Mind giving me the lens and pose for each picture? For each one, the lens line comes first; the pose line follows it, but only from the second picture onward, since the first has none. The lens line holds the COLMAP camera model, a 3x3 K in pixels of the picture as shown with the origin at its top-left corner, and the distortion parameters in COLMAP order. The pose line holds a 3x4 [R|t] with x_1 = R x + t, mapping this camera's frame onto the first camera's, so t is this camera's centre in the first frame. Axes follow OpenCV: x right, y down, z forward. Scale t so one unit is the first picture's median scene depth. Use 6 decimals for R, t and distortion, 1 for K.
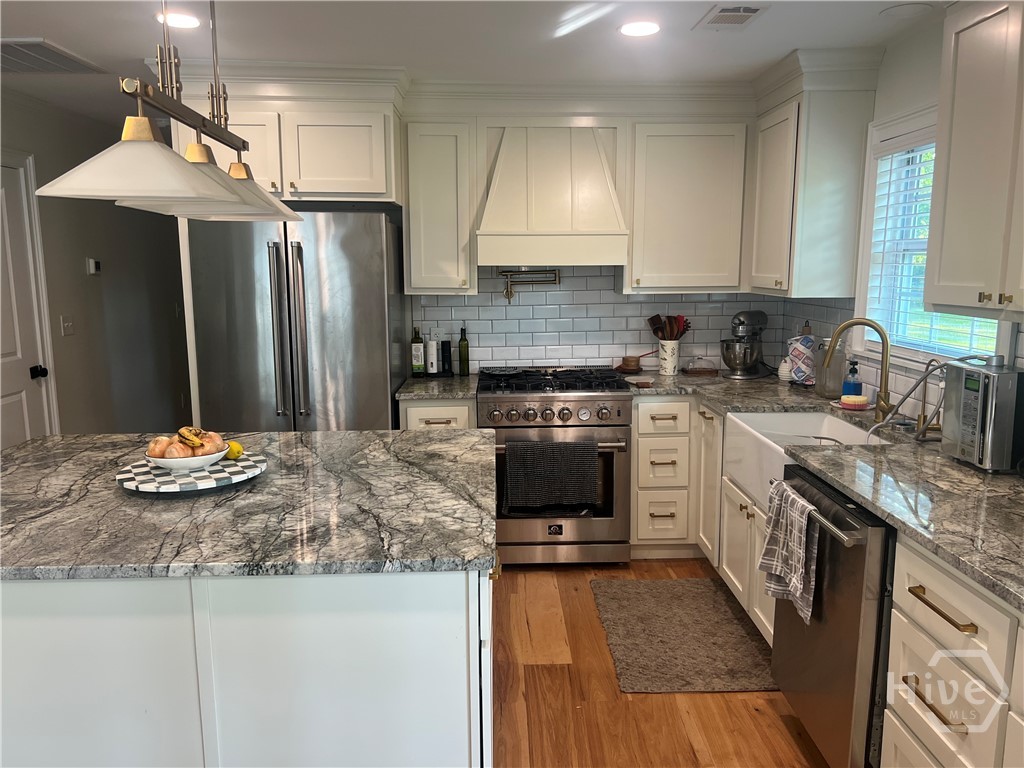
lens RADIAL K [[769.9, 0, 515.5], [0, 769.9, 394.0], [0, 0, 1]] dist [0.053321, -0.060951]
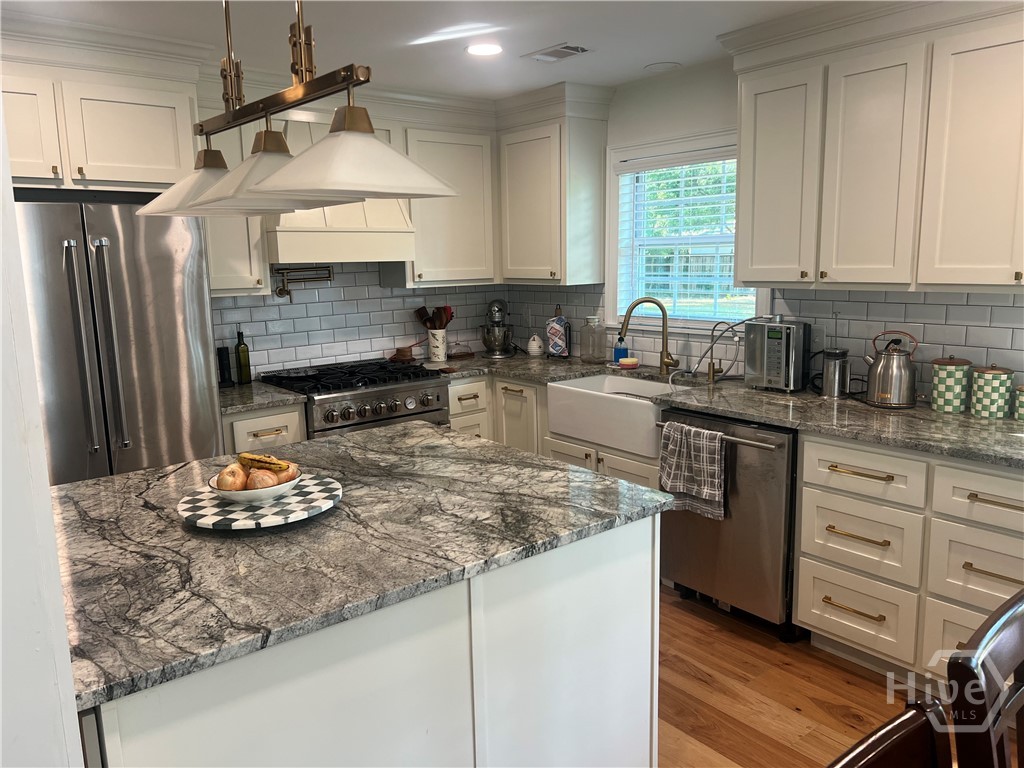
lens RADIAL K [[769.9, 0, 520.2], [0, 769.9, 387.4], [0, 0, 1]] dist [0.053321, -0.060951]
pose [[0.791645, -0.117530, 0.599571, -0.542660], [0.119728, 0.992139, 0.036400, -0.019893], [-0.599136, 0.042969, 0.799493, 0.090185]]
